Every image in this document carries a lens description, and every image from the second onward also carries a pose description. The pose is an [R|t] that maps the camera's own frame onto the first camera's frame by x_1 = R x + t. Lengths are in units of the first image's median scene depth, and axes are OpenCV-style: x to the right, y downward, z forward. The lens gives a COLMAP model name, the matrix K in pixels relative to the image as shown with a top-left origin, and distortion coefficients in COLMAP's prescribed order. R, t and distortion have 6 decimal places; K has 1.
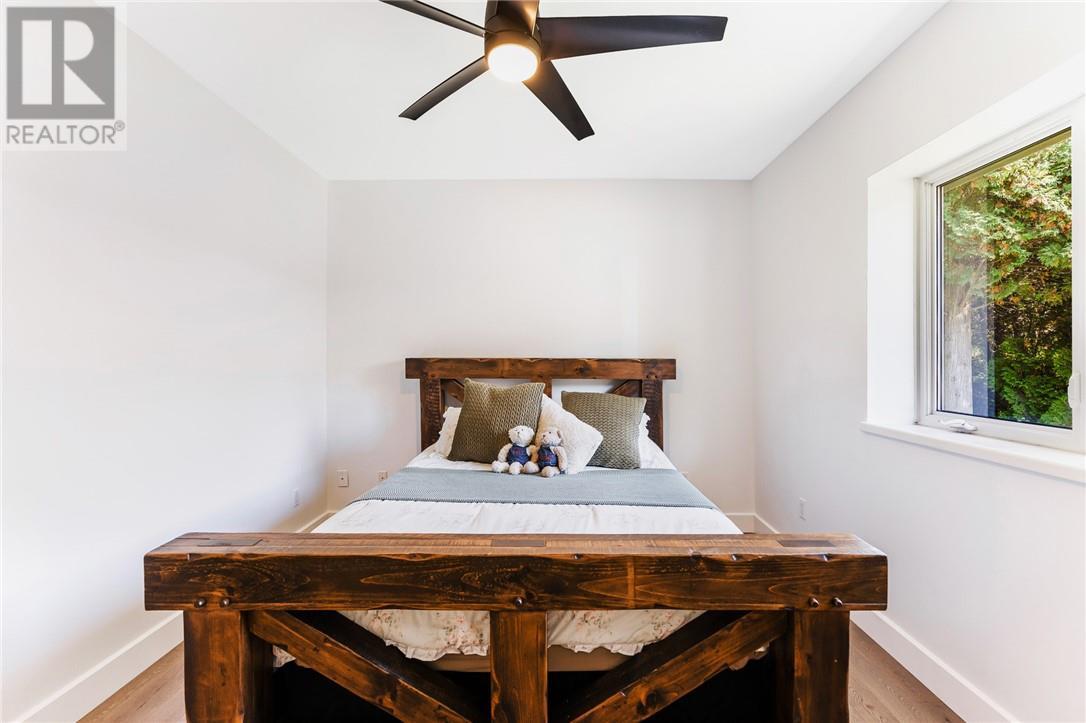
lens RADIAL K [[469.5, 0, 547.3], [0, 469.5, 363.0], [0, 0, 1]] dist [-0.013922, 0.009314]
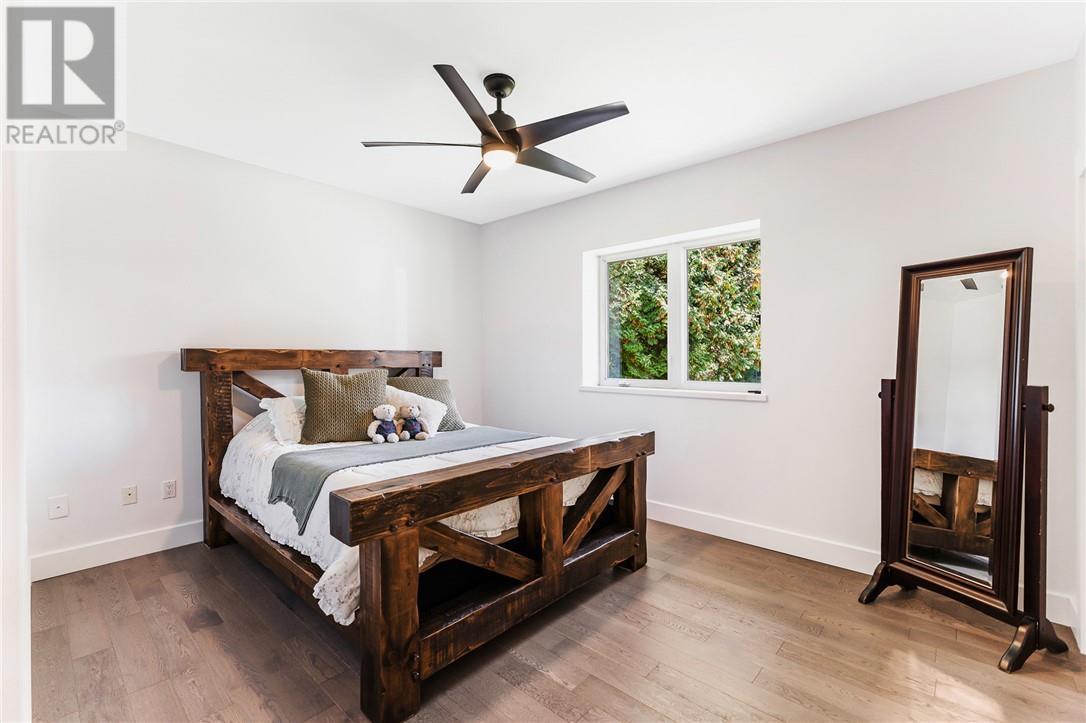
lens RADIAL K [[469.5, 0, 547.3], [0, 469.5, 363.0], [0, 0, 1]] dist [-0.013922, 0.009314]
pose [[0.669745, -0.012384, 0.742488, -1.293343], [0.008010, 0.999923, 0.009453, 0.036860], [-0.742548, -0.000384, 0.669793, -0.181333]]
